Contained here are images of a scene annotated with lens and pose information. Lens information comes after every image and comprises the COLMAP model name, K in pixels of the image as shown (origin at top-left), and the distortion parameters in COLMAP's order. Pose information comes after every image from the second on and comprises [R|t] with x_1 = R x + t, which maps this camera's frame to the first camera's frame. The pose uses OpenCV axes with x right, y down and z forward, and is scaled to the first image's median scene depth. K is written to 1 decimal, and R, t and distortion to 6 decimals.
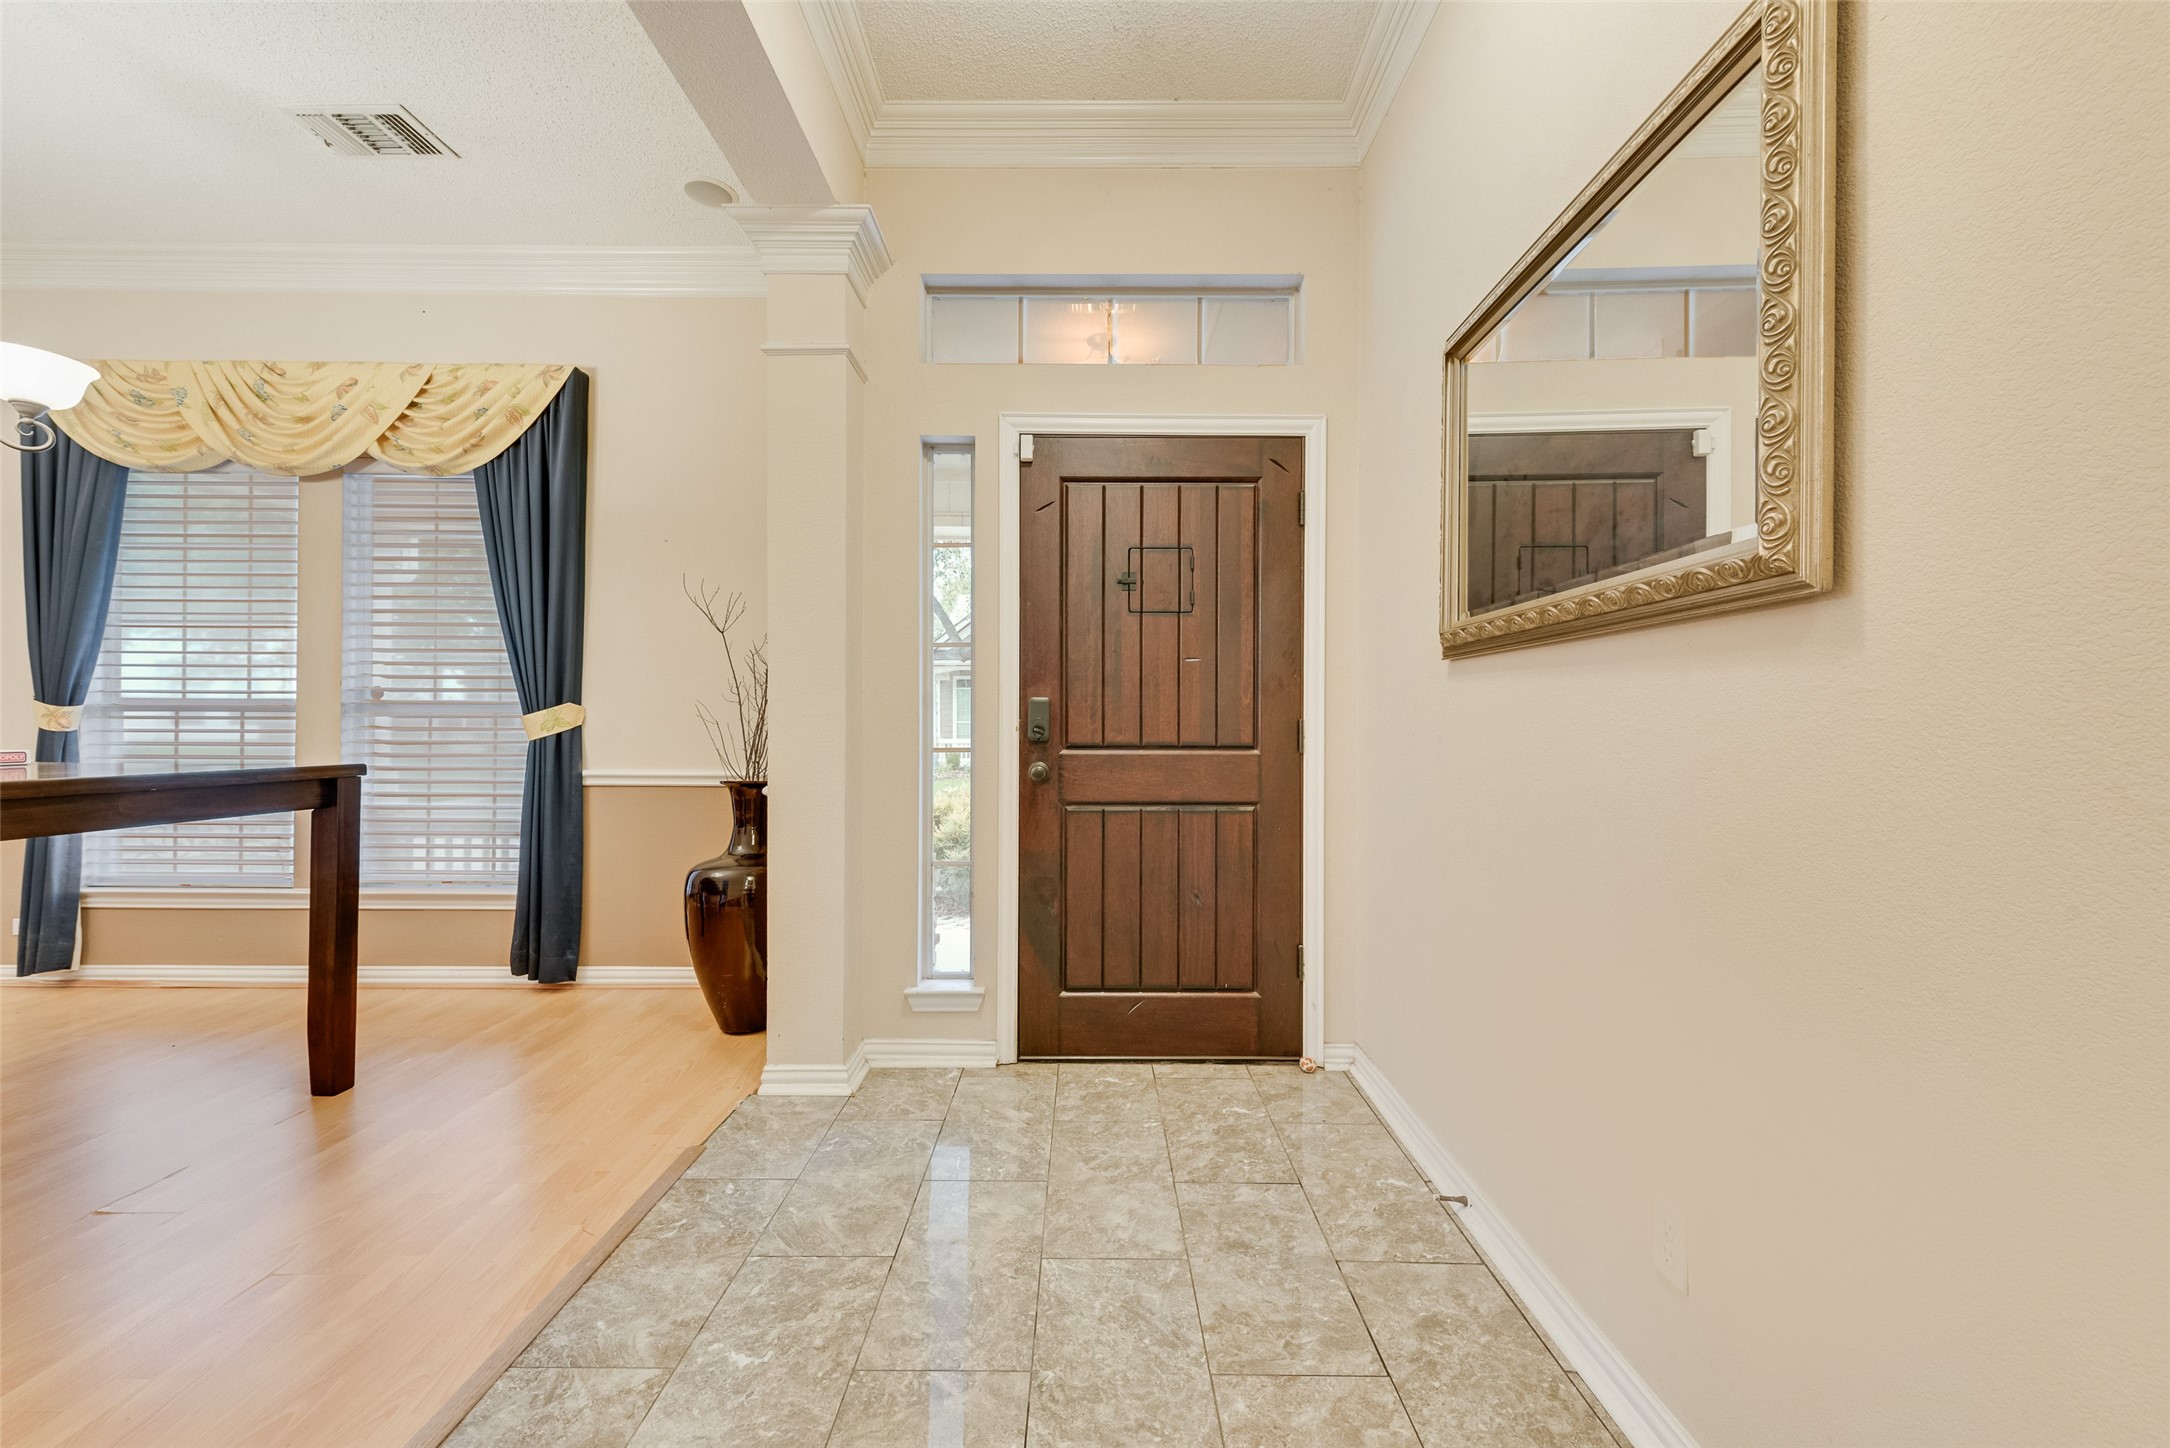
lens RADIAL K [[849.2, 0, 1083.4], [0, 849.2, 730.5], [0, 0, 1]] dist [0.015909, -0.004456]
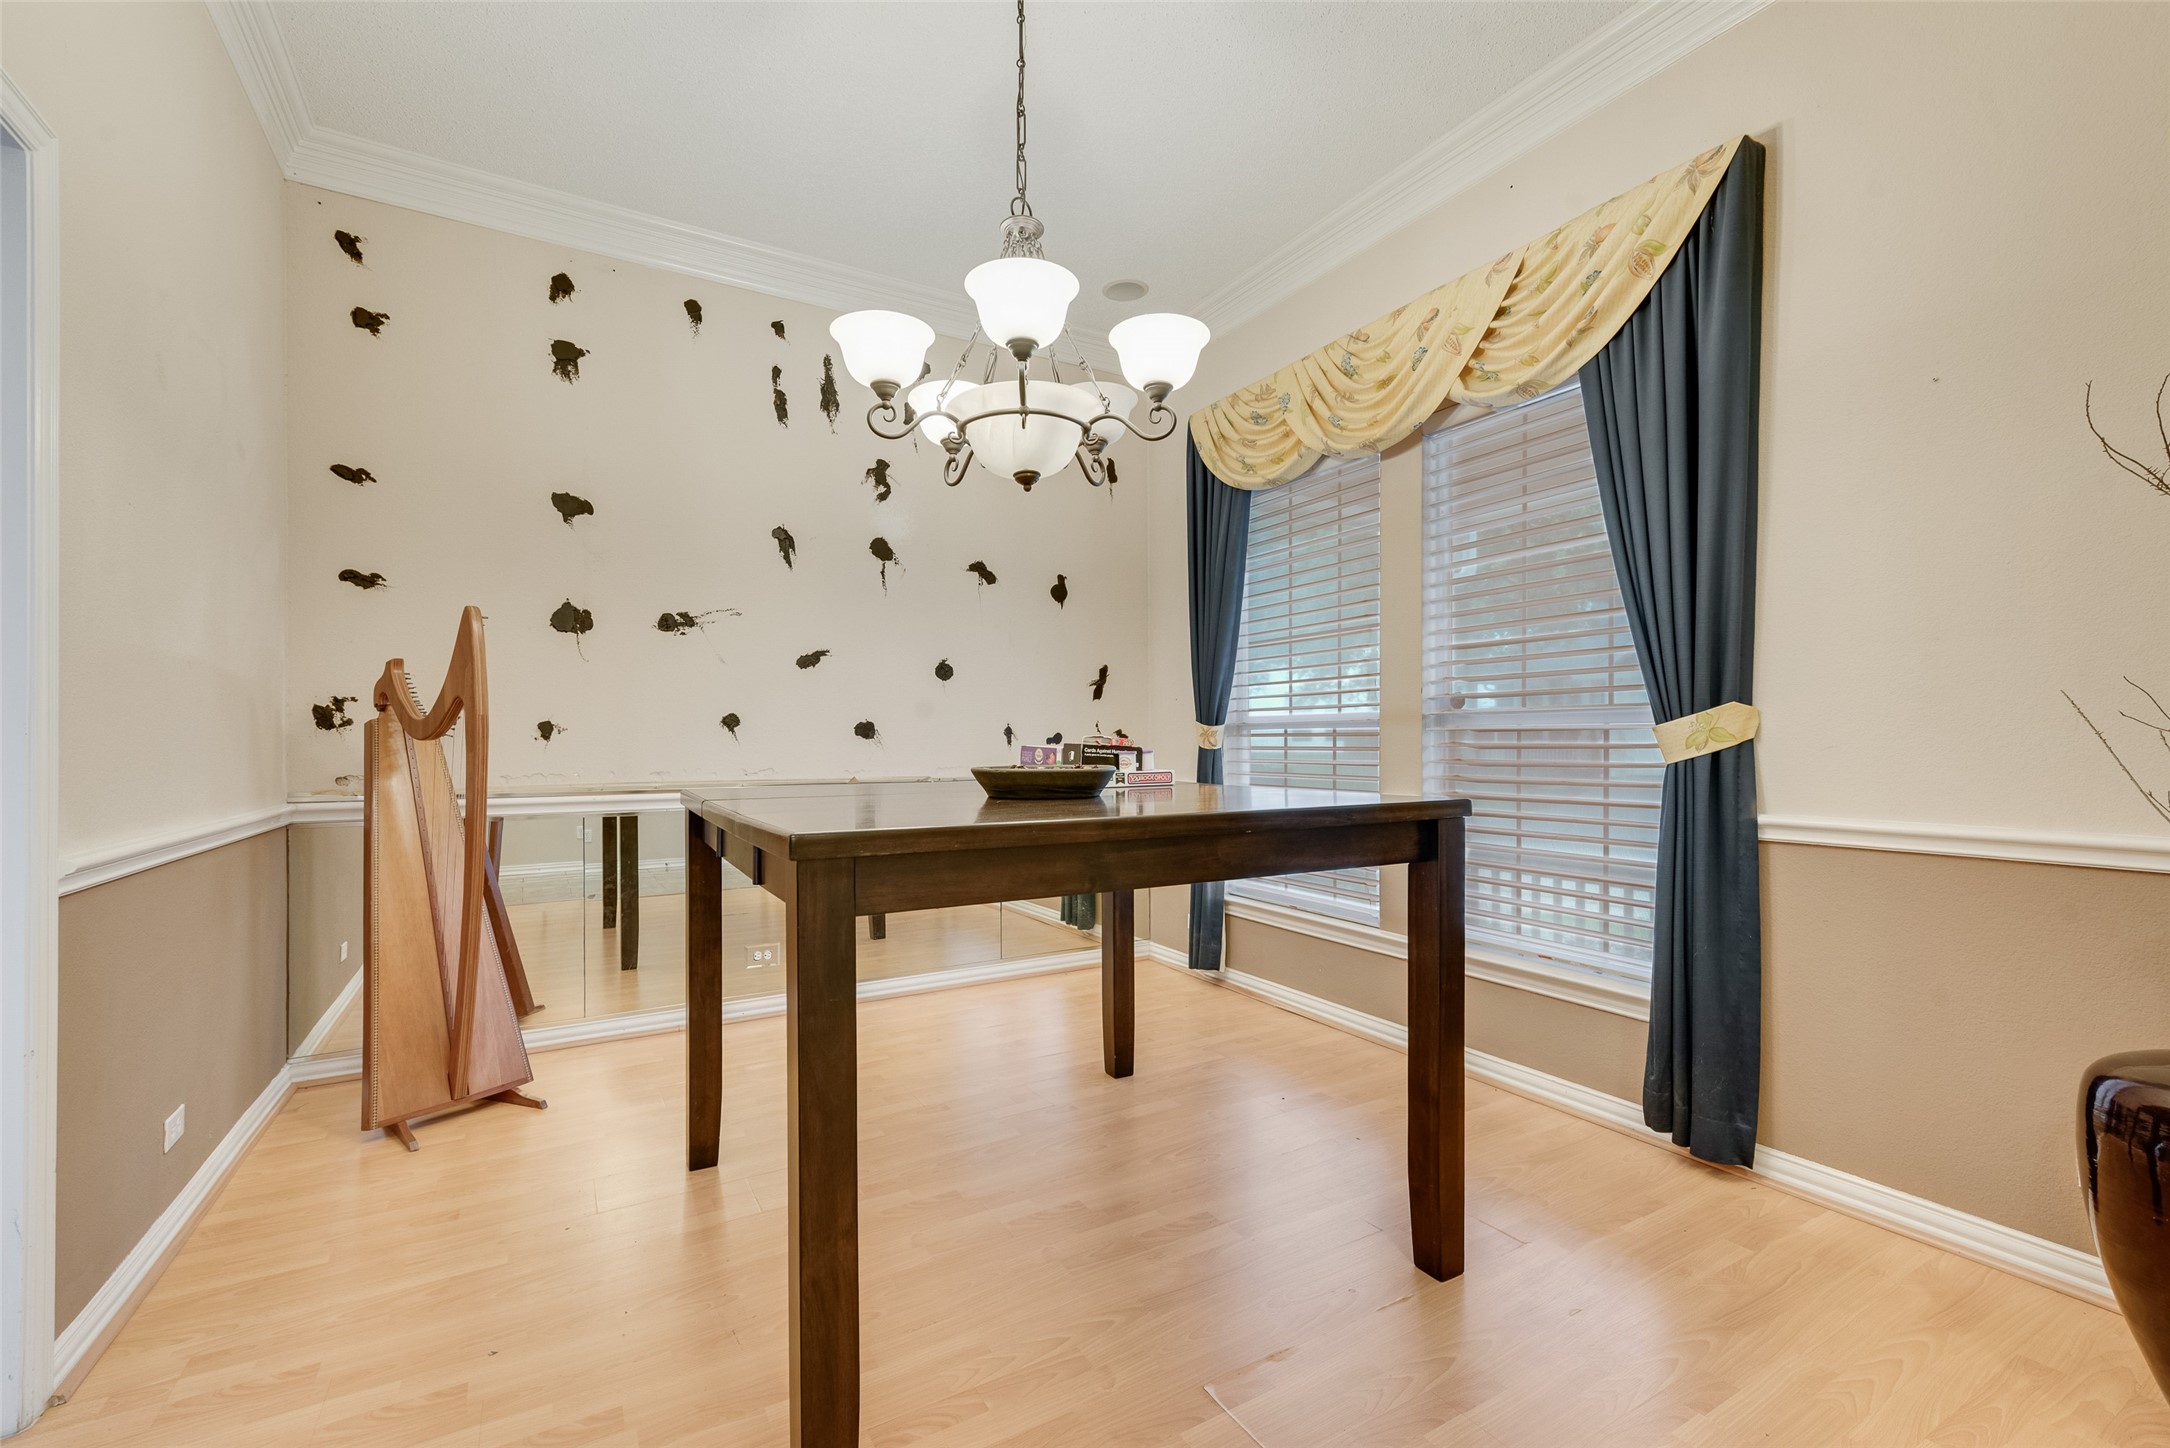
lens RADIAL K [[849.2, 0, 1083.4], [0, 849.2, 730.5], [0, 0, 1]] dist [0.015909, -0.004456]
pose [[0.487641, -0.018200, -0.872854, -0.317131], [0.004542, 0.999822, -0.018310, -0.003417], [0.873032, 0.004964, 0.487637, 0.322482]]
